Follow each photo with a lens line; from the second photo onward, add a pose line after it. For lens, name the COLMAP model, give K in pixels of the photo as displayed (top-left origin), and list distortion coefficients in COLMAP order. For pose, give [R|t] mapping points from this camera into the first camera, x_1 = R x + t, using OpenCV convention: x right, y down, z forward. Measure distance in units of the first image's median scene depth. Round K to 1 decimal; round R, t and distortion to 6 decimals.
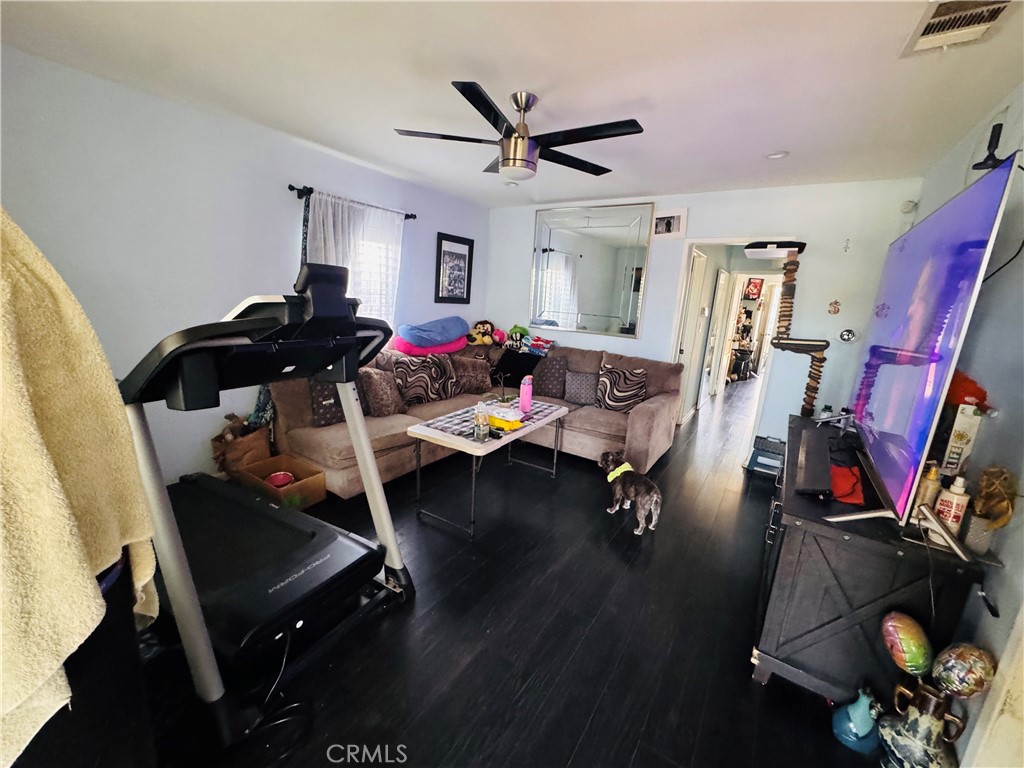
lens RADIAL K [[410.7, 0, 518.1], [0, 410.7, 383.8], [0, 0, 1]] dist [0.001784, 0.000257]
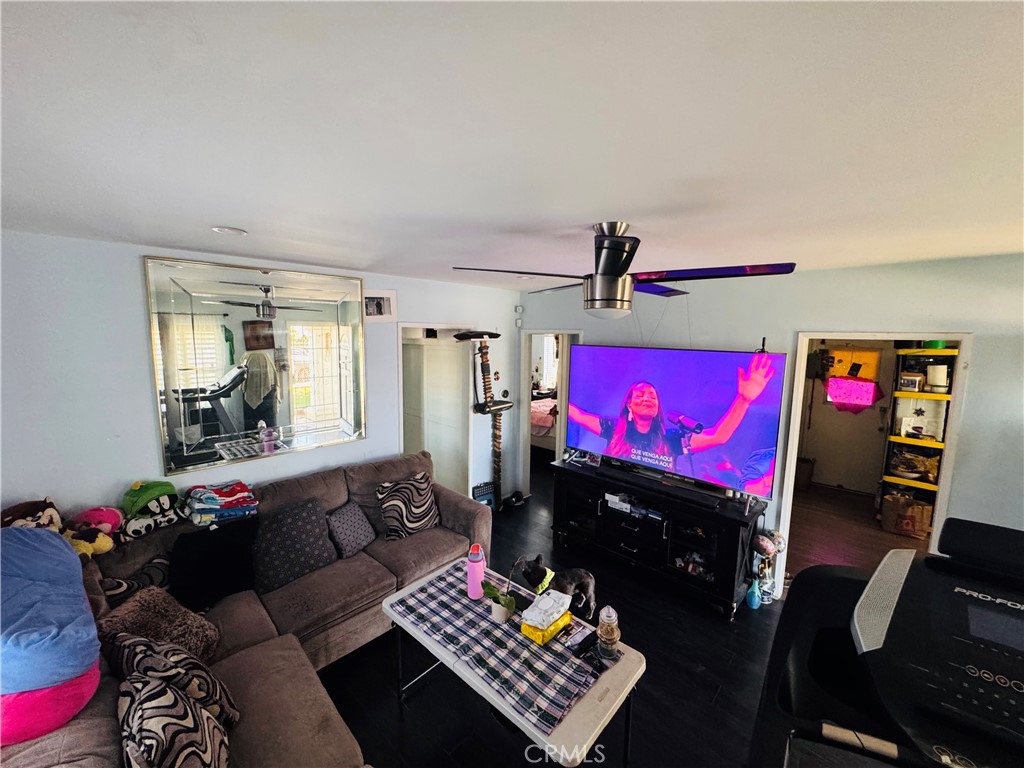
lens RADIAL K [[410.7, 0, 507.6], [0, 410.7, 381.7], [0, 0, 1]] dist [0.001784, 0.000257]
pose [[0.182576, -0.175463, 0.967408, -0.481707], [0.204724, 0.969164, 0.137145, -0.304781], [-0.961641, 0.173013, 0.212868, 0.594596]]
